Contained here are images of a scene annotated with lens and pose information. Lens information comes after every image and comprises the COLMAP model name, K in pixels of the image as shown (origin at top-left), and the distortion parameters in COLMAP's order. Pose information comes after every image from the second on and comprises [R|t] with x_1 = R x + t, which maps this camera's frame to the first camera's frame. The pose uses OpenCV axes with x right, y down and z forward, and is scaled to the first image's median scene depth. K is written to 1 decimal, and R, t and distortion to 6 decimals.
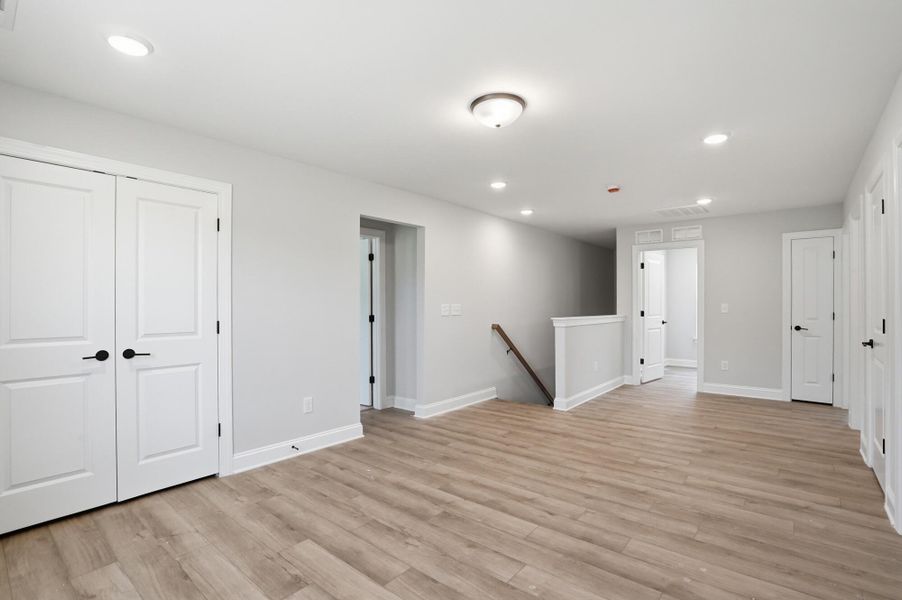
lens RADIAL K [[423.6, 0, 453.9], [0, 423.6, 302.2], [0, 0, 1]] dist [-0.060644, 0.024455]
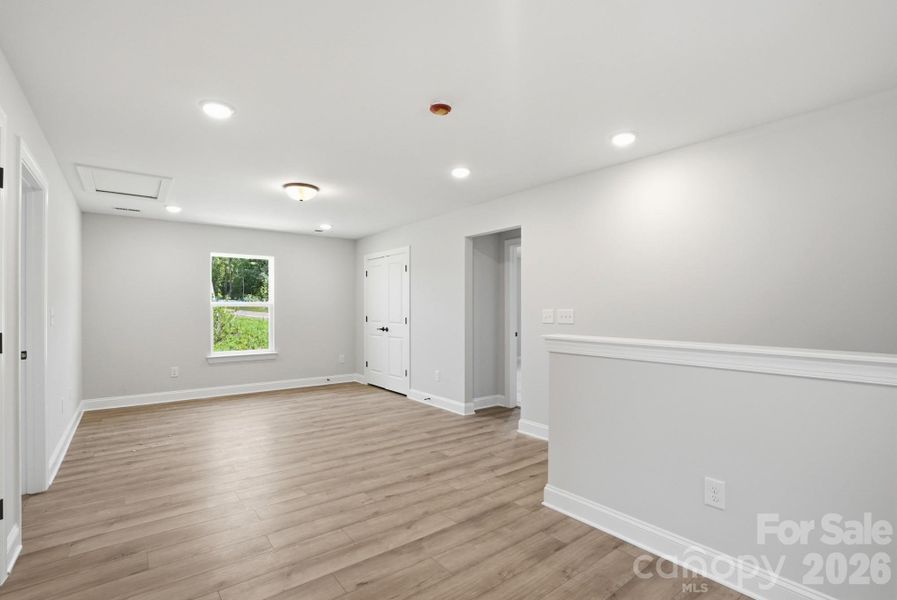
lens RADIAL K [[421.3, 0, 451.4], [0, 421.3, 302.2], [0, 0, 1]] dist [-0.060644, 0.024455]
pose [[-0.209263, -0.013722, -0.977763, 1.222308], [0.009849, 0.999821, -0.016139, 0.005296], [0.977810, -0.013007, -0.209091, 1.484656]]
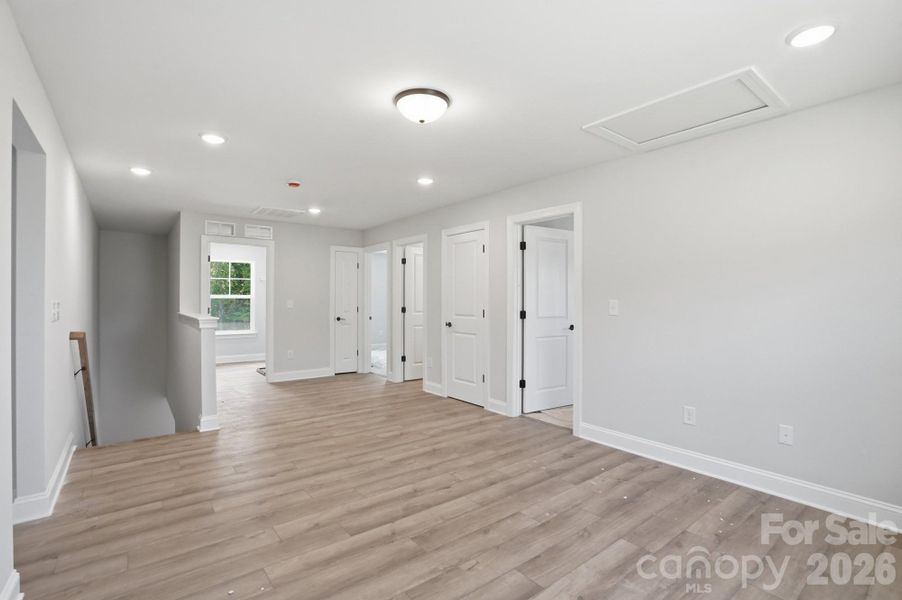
lens RADIAL K [[423.6, 0, 453.9], [0, 423.6, 302.2], [0, 0, 1]] dist [-0.060644, 0.024455]
pose [[0.211189, -0.000963, 0.977445, -0.652319], [-0.009694, 0.999948, 0.003080, 0.001241], [-0.977397, -0.010126, 0.211169, 0.558478]]
